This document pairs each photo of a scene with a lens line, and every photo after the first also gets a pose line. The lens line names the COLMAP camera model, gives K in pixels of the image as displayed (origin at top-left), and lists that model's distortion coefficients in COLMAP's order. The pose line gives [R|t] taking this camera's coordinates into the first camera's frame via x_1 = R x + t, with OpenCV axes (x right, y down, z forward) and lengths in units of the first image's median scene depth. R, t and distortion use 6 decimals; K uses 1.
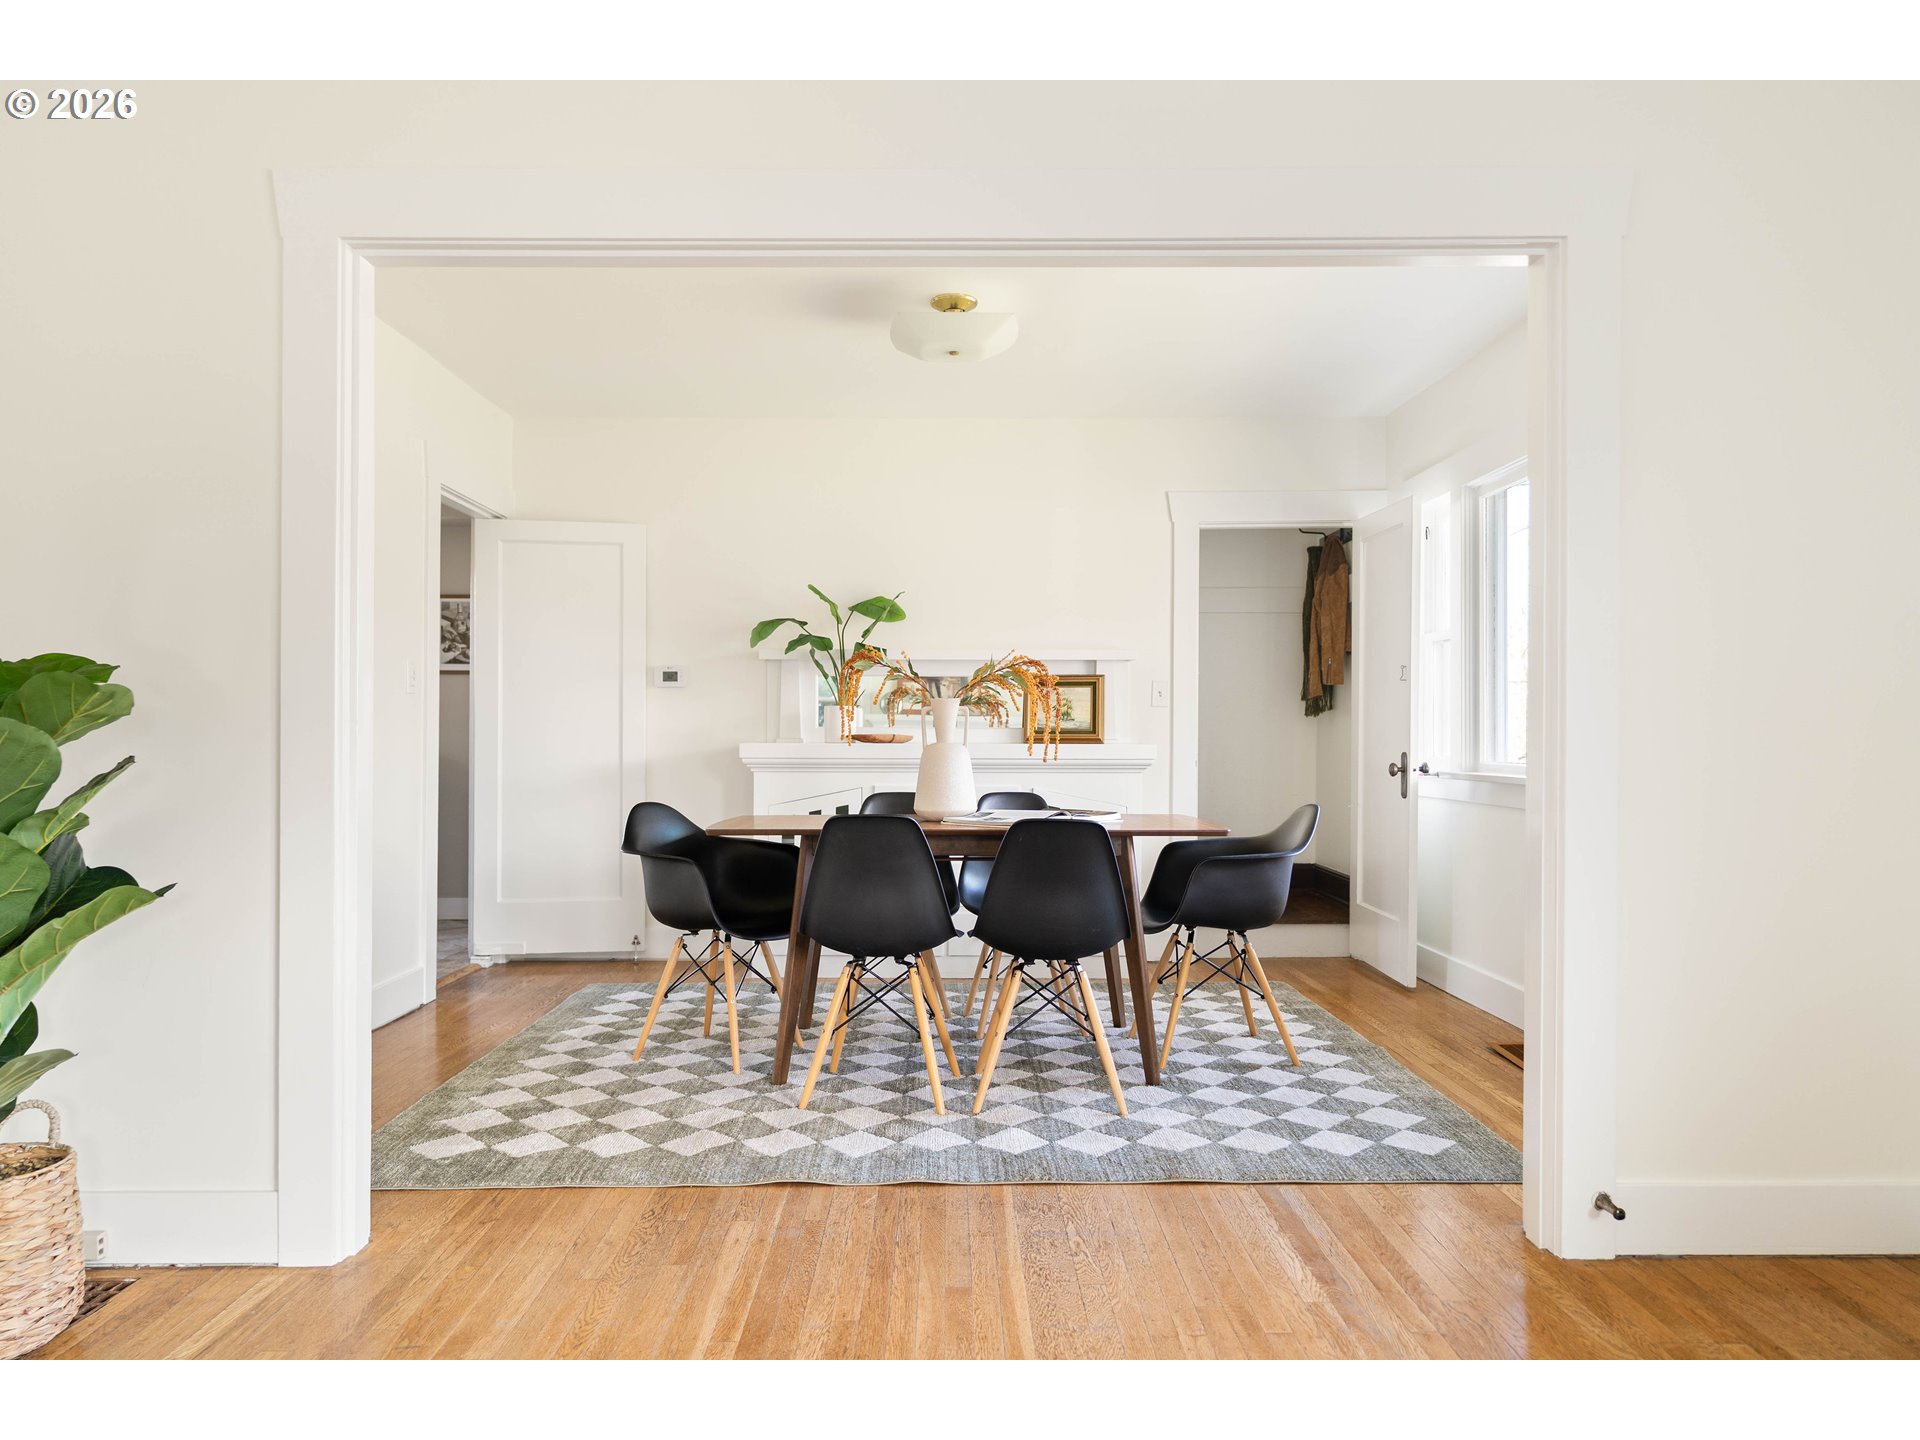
lens RADIAL K [[1385.9, 0, 978.2], [0, 1385.9, 720.6], [0, 0, 1]] dist [0.004756, -0.002991]
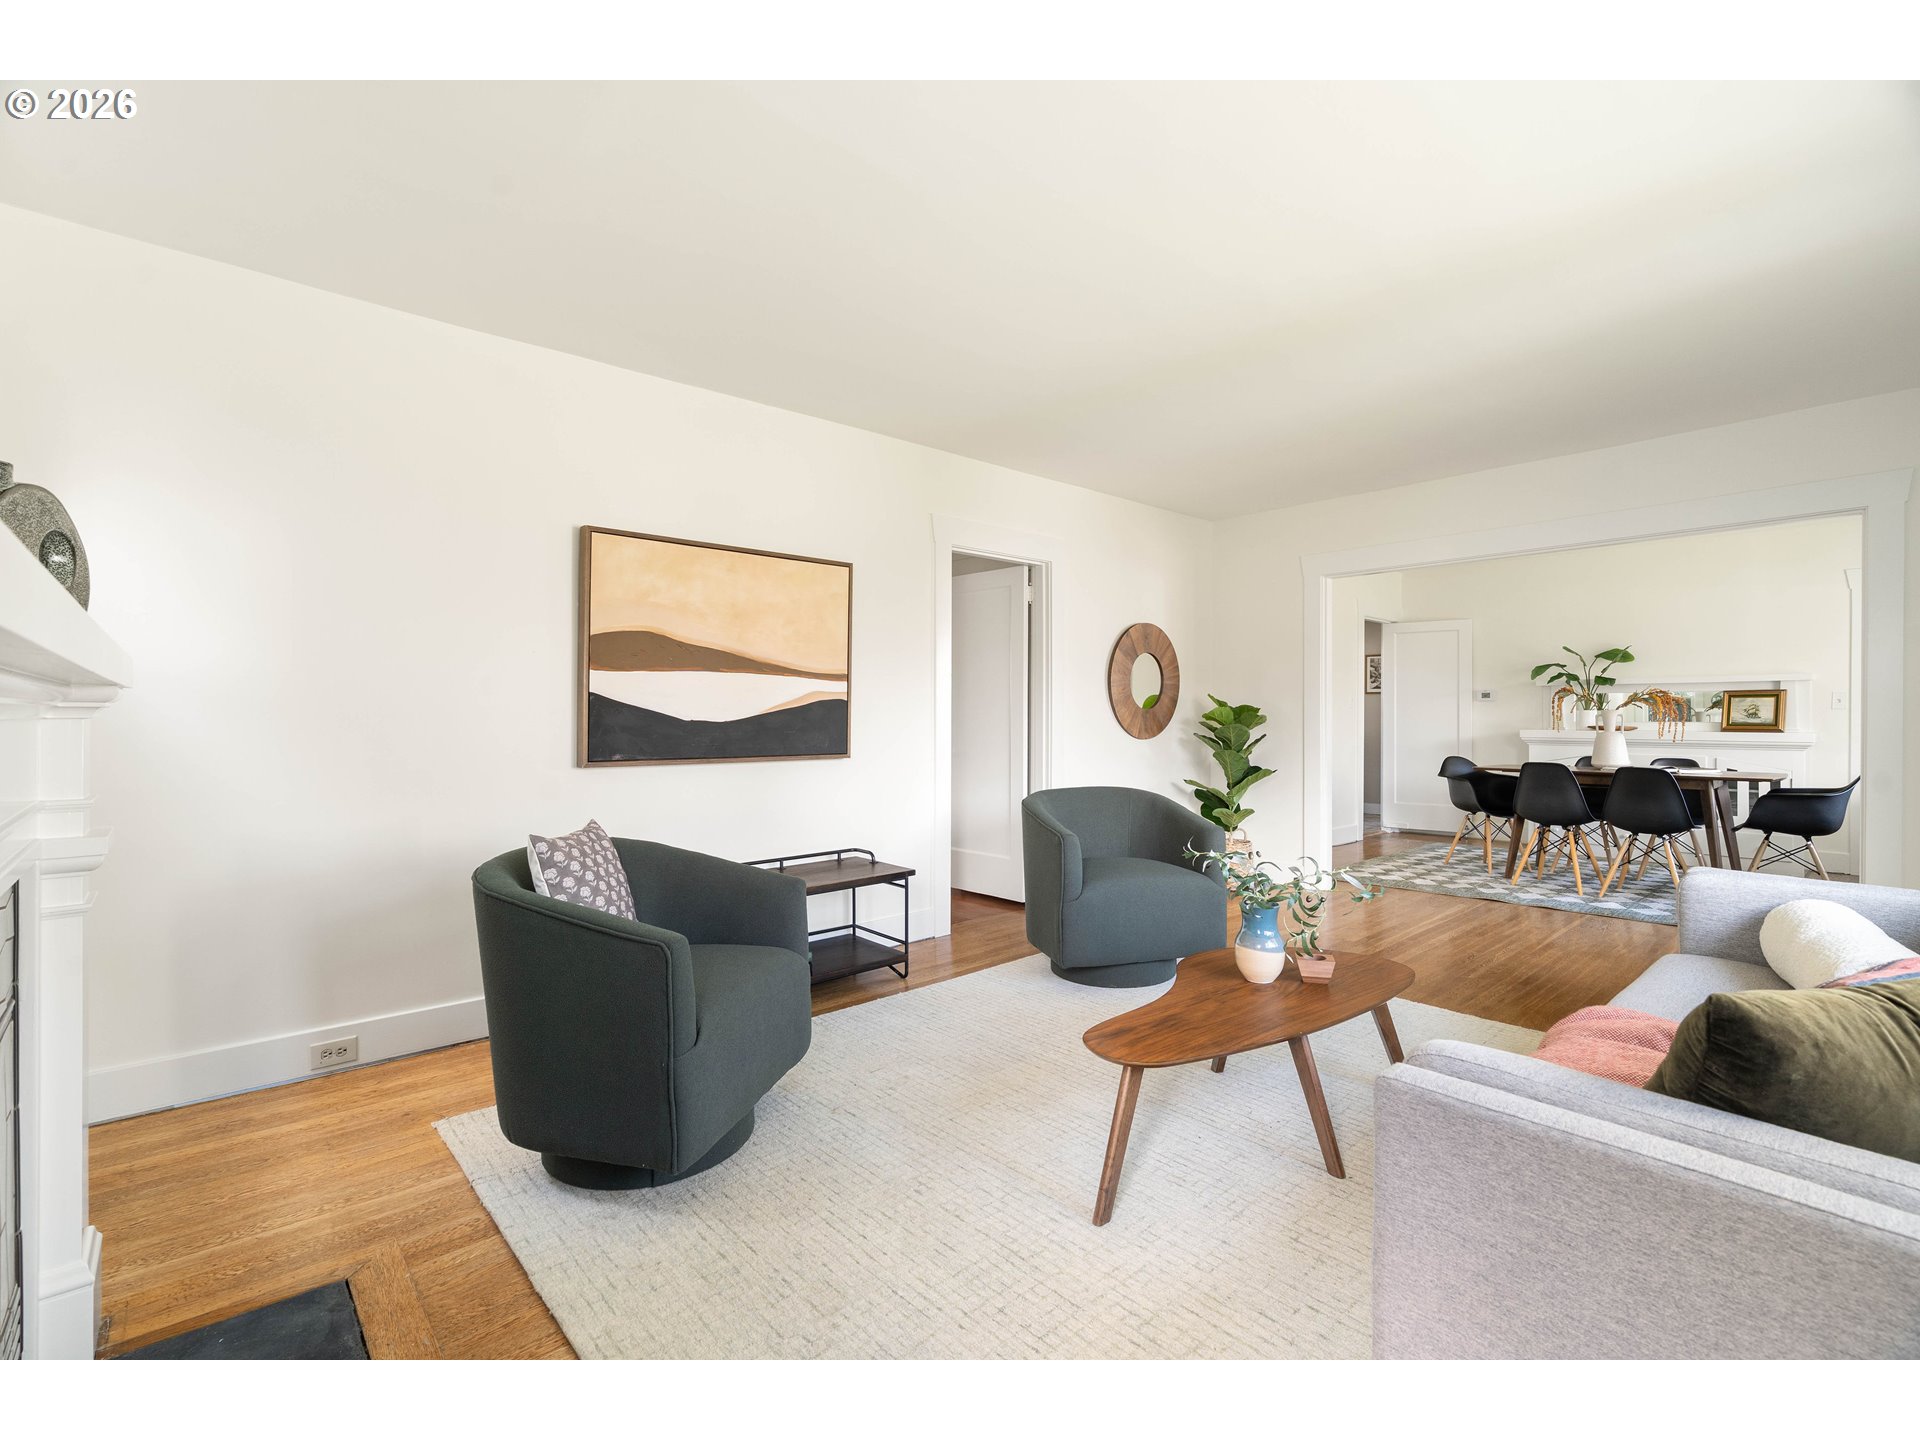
lens RADIAL K [[871.4, 0, 956.8], [0, 871.4, 719.2], [0, 0, 1]] dist [-0.005056, 0.000368]
pose [[0.677439, 0.001975, -0.735576, 0.189566], [0.006311, 0.999944, 0.008497, -0.013935], [0.735552, -0.010398, 0.677389, -0.416482]]
